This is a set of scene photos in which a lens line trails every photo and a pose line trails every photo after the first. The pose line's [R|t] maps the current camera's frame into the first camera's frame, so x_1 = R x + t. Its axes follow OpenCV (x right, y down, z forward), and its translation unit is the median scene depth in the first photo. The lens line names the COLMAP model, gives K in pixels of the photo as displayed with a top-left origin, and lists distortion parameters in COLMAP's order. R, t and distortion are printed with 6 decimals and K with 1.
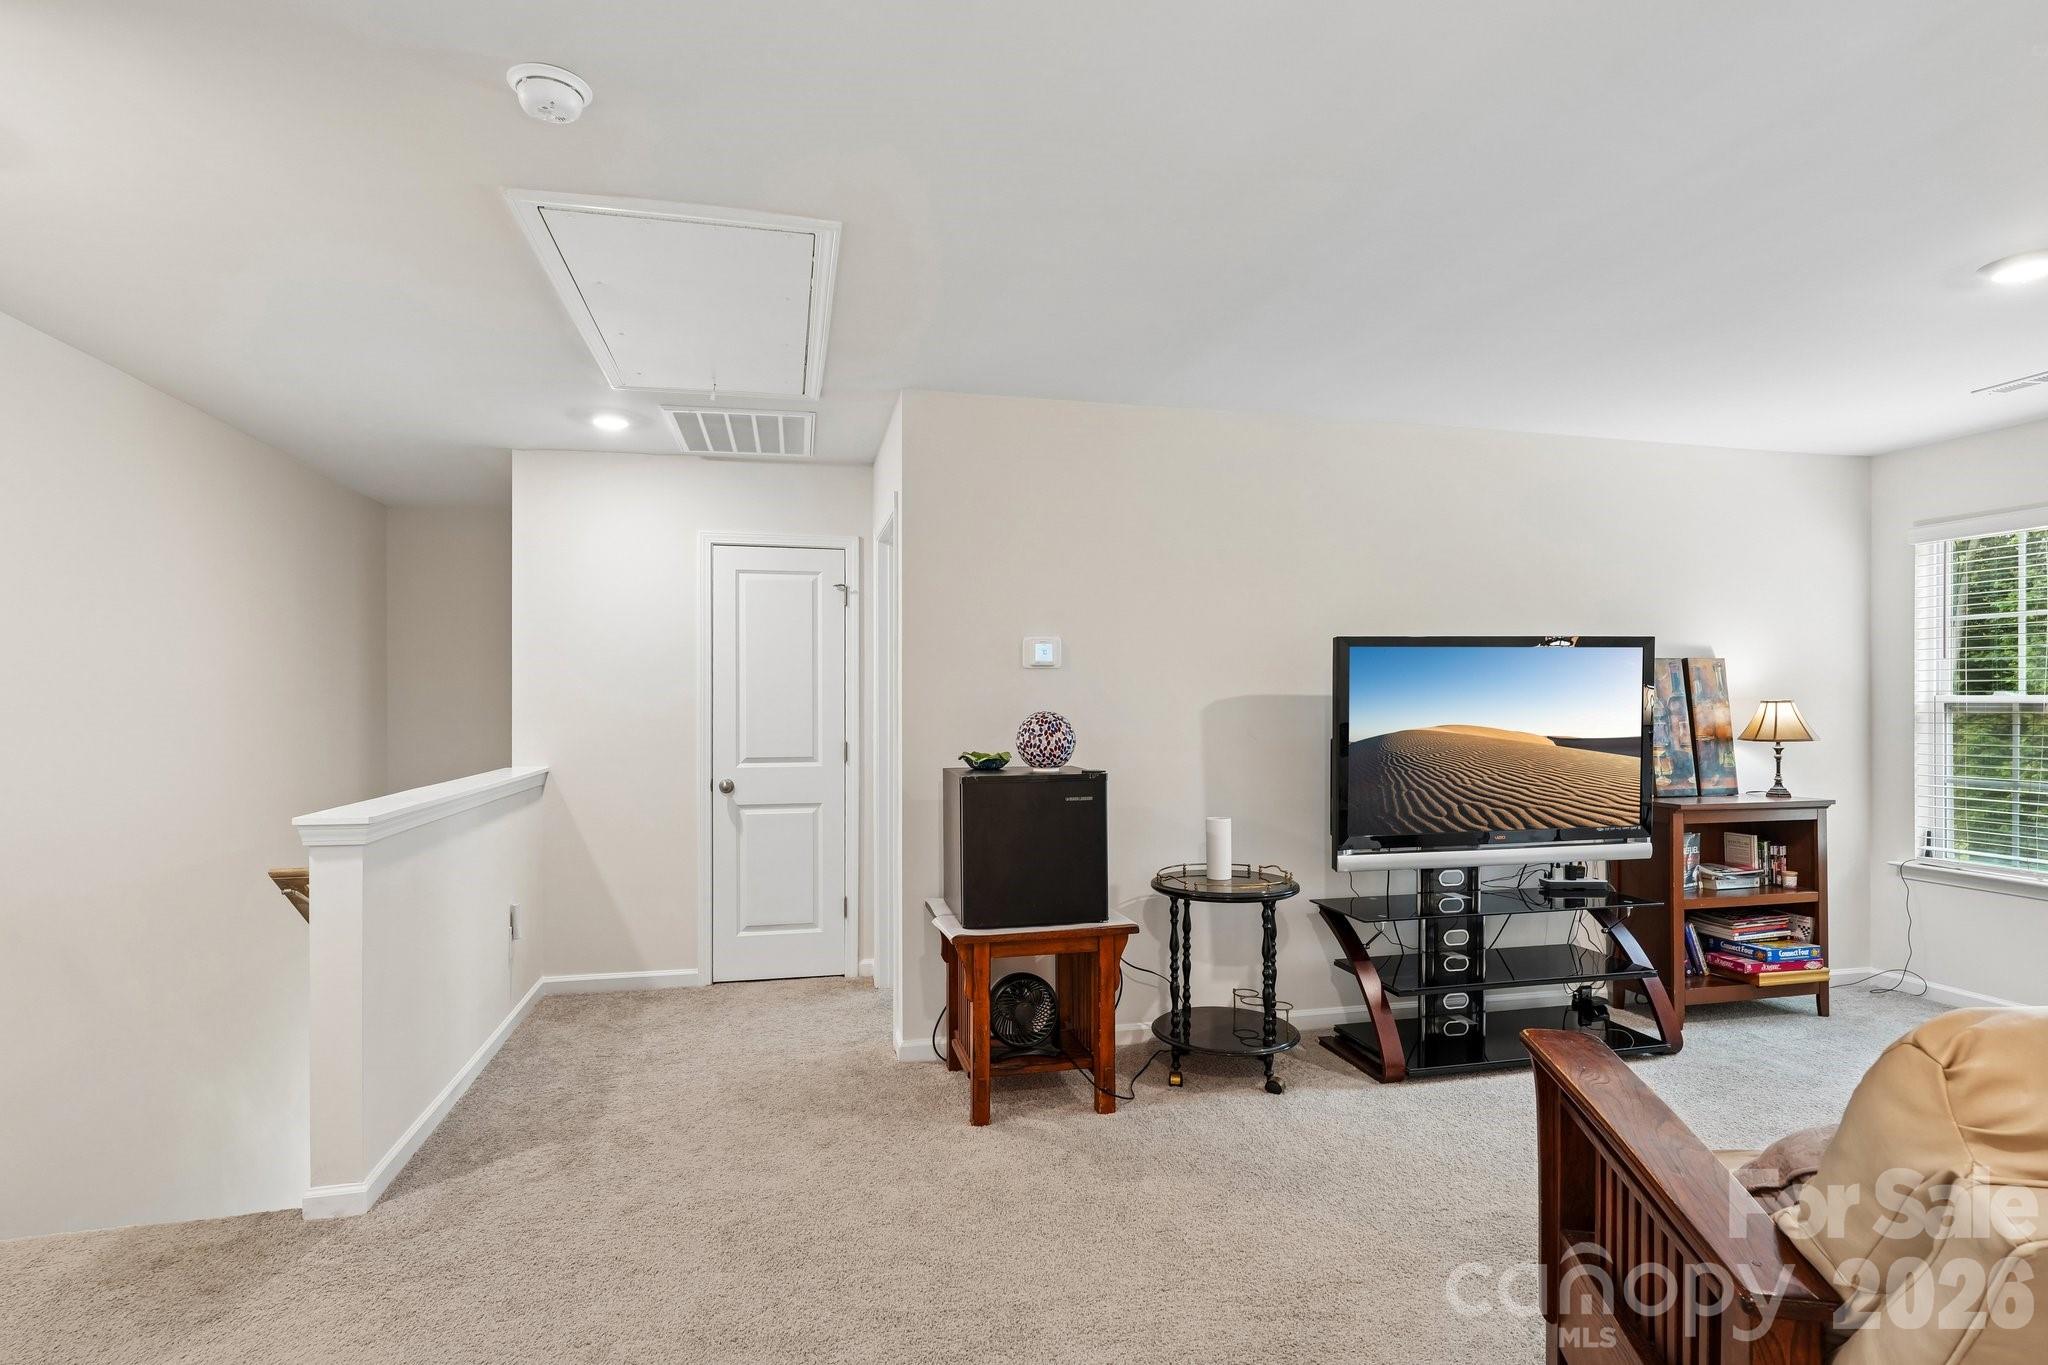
lens RADIAL K [[1027.0, 0, 1022.2], [0, 1027.0, 699.2], [0, 0, 1]] dist [0.011888, -0.000419]
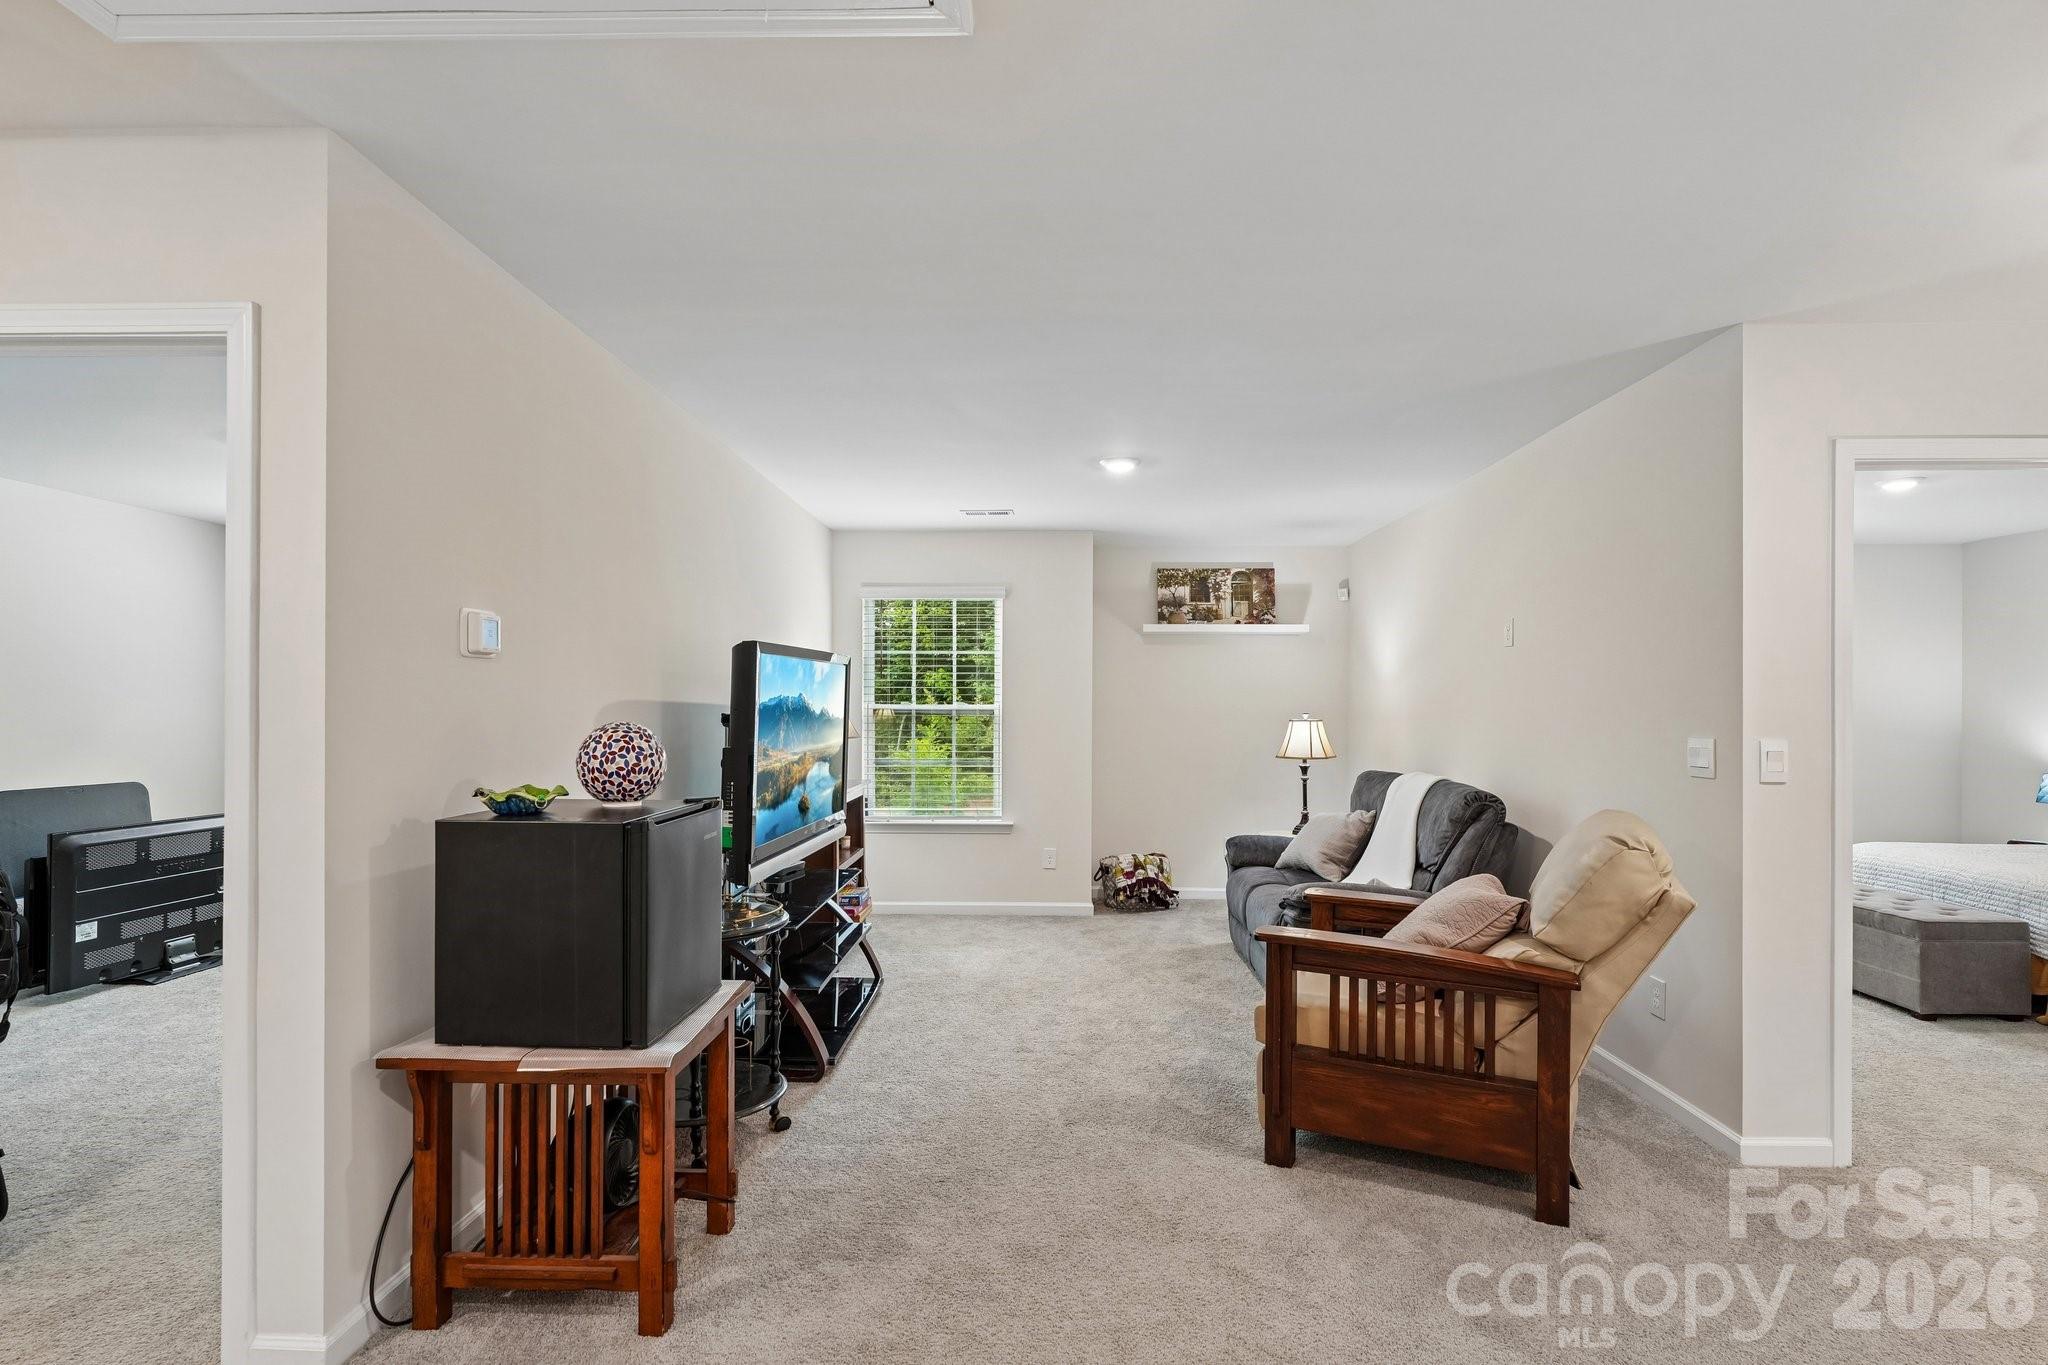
lens RADIAL K [[1027.0, 0, 1022.2], [0, 1027.0, 699.2], [0, 0, 1]] dist [0.011888, -0.000419]
pose [[0.248779, 0.009157, 0.968517, -0.492846], [-0.002790, 0.999958, -0.008738, 0.001324], [-0.968556, -0.000528, 0.248794, 0.457204]]
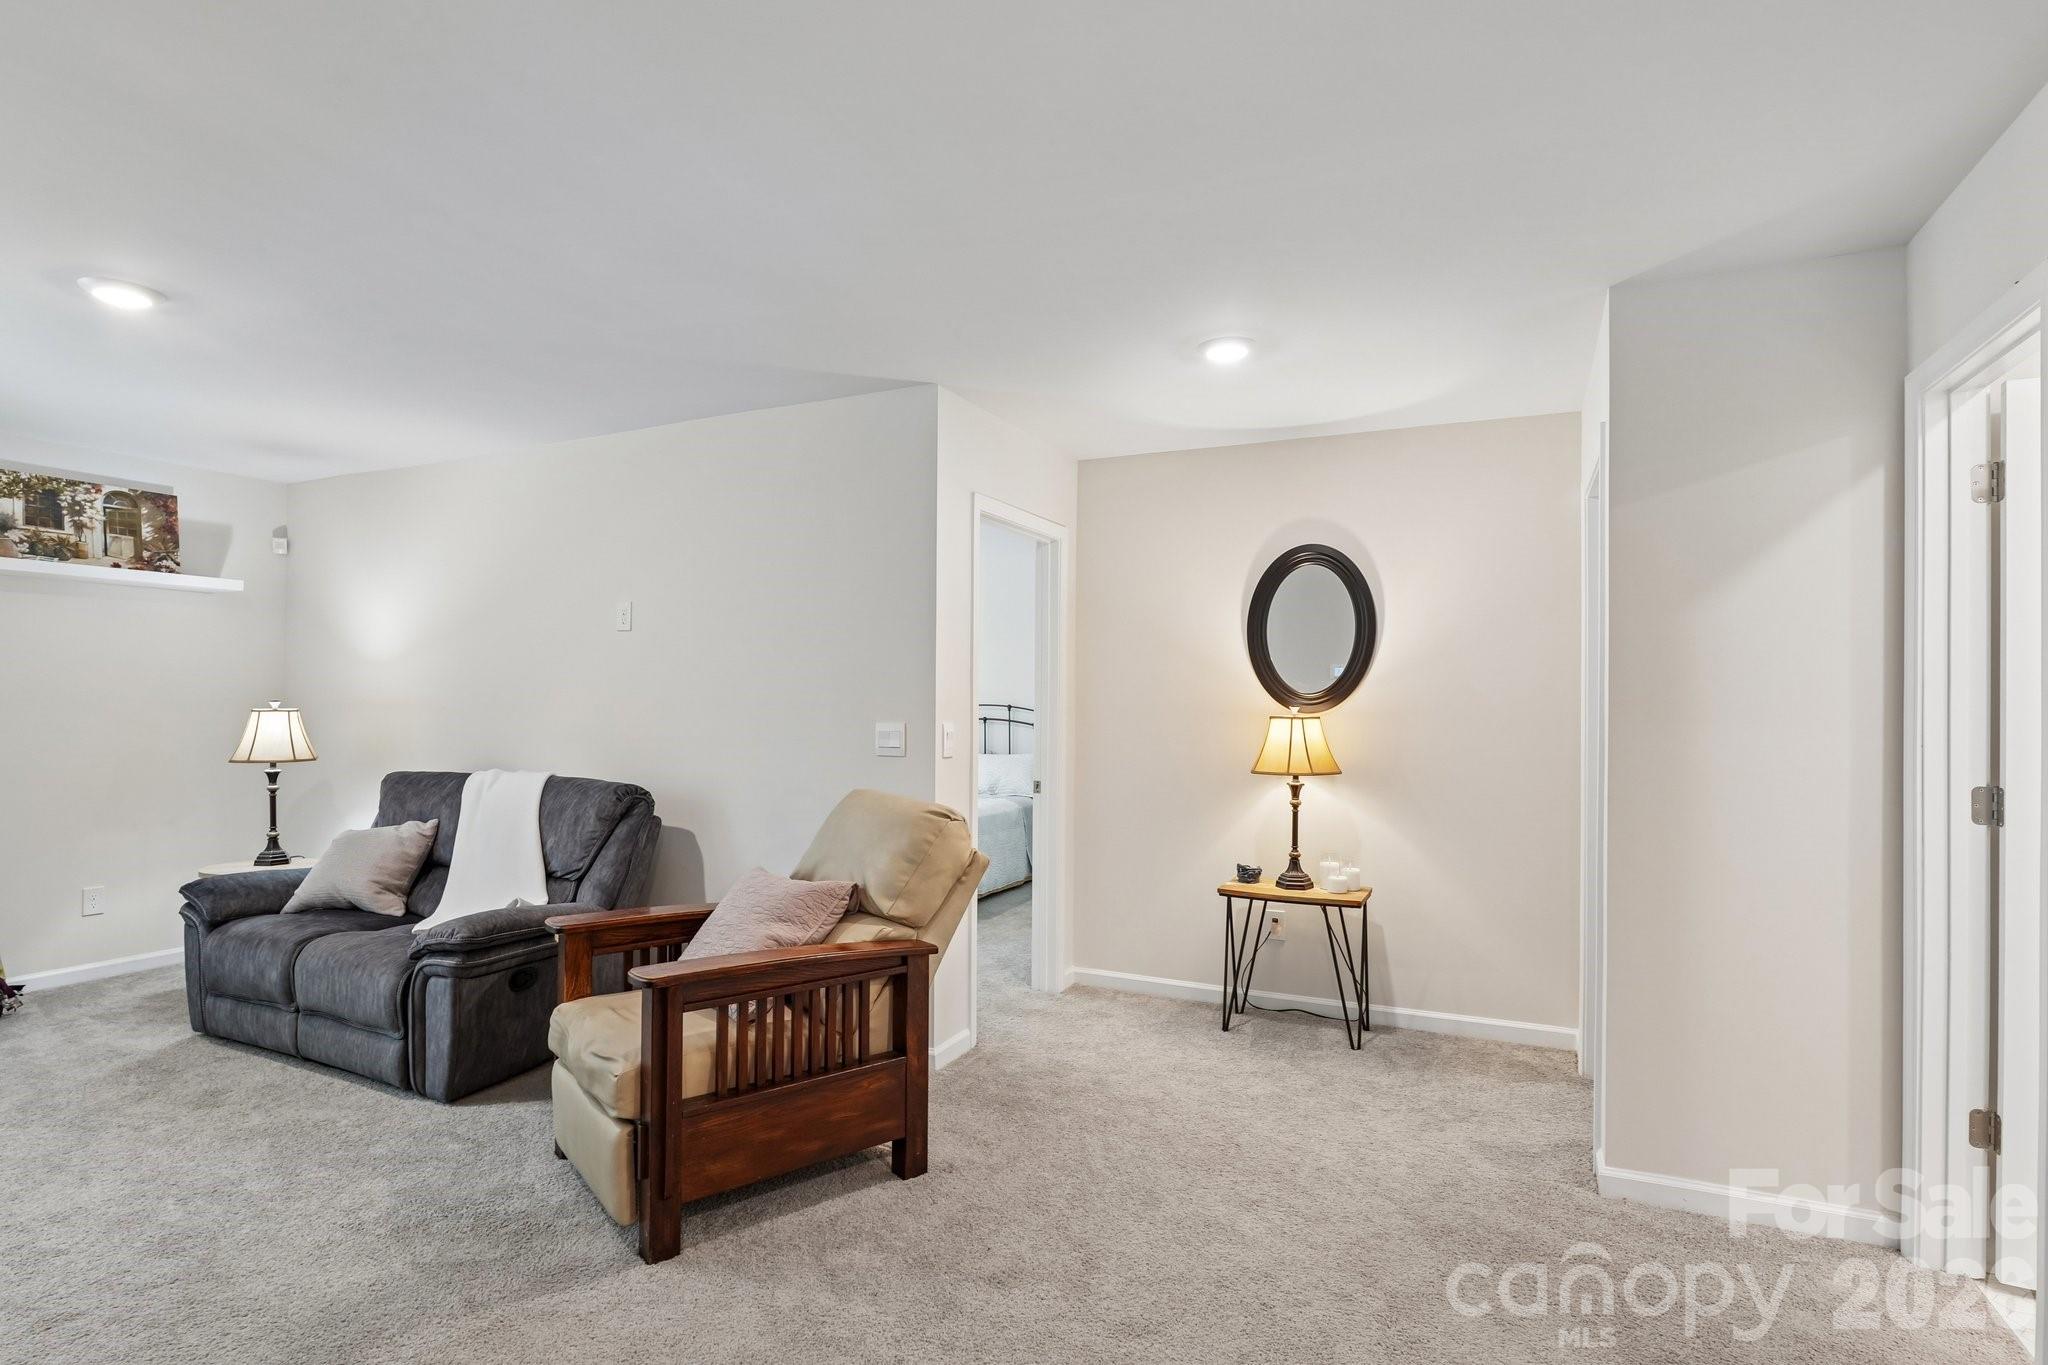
lens RADIAL K [[1039.2, 0, 1024.0], [0, 1039.2, 682.5], [0, 0, 1]] dist [0.000853, -0.000069]
pose [[-0.781263, 0.005361, 0.624179, -0.284090], [-0.006335, 0.999844, -0.016518, 0.001225], [-0.624170, -0.016859, -0.781107, 0.793813]]
